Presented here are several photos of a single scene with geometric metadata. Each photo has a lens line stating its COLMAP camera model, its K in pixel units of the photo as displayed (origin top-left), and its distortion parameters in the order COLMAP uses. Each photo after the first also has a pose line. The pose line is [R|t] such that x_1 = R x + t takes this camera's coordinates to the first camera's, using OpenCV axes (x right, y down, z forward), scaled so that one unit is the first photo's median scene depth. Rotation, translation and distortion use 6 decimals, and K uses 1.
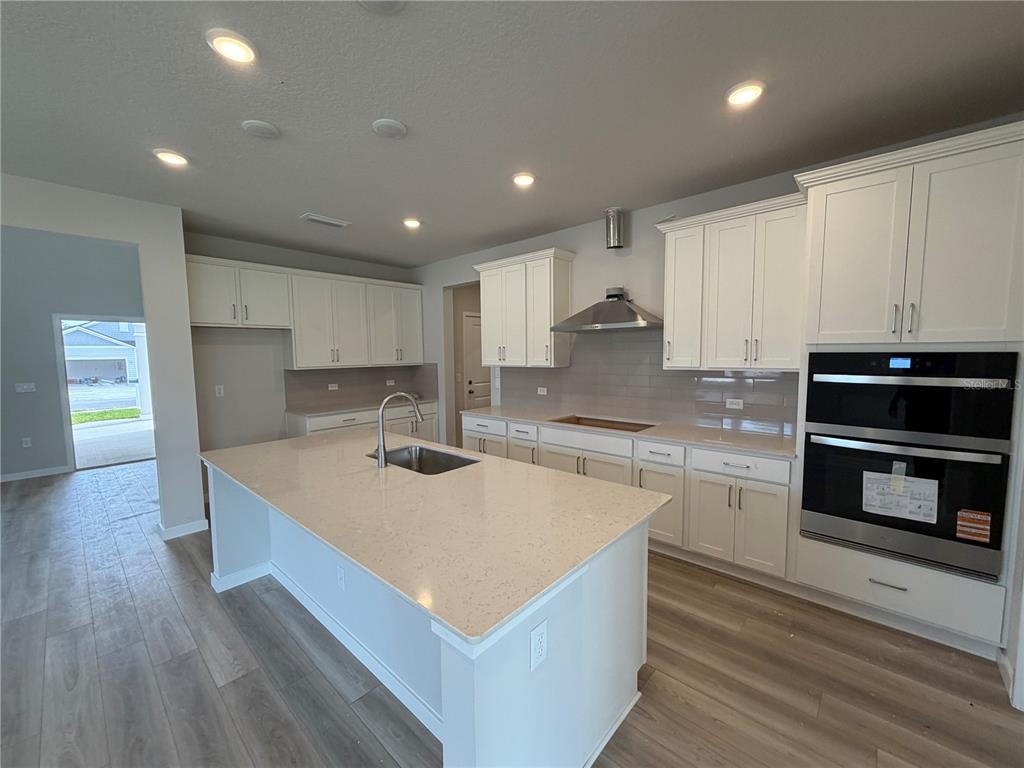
lens RADIAL K [[408.4, 0, 508.5], [0, 408.4, 384.8], [0, 0, 1]] dist [-0.000146, 0.000319]
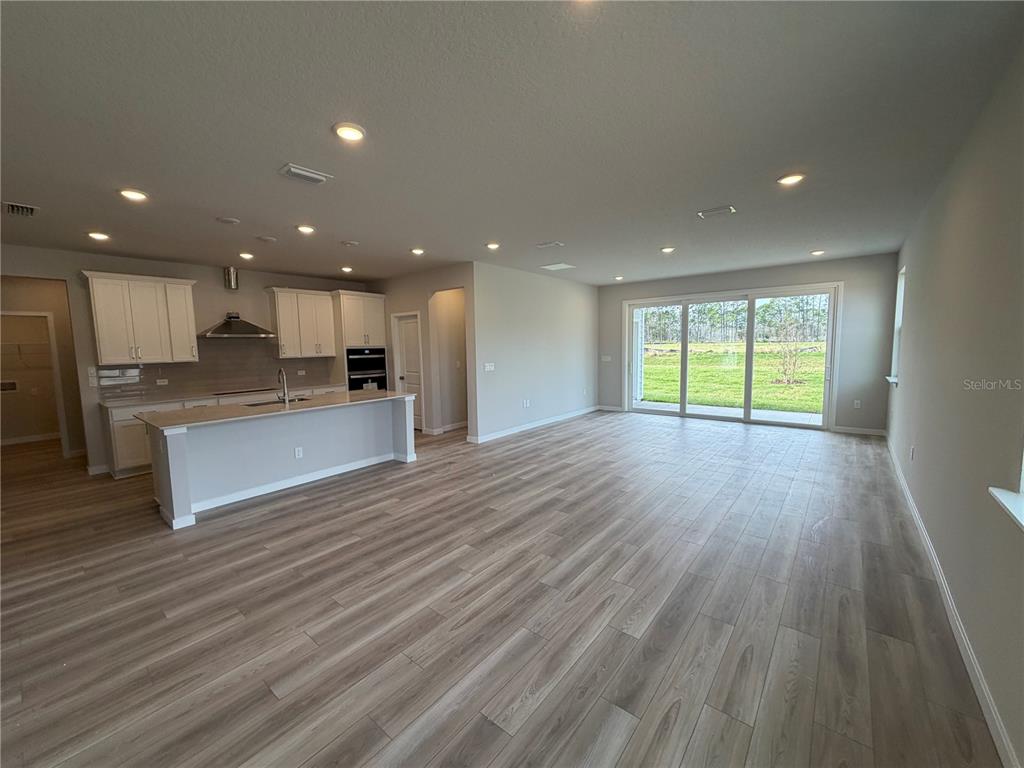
lens RADIAL K [[408.4, 0, 508.5], [0, 408.4, 384.8], [0, 0, 1]] dist [-0.000146, 0.000319]
pose [[-0.047520, -0.084738, 0.995269, -1.425550], [0.100553, 0.990928, 0.089170, 0.021807], [-0.993796, 0.104315, -0.038568, -0.030262]]
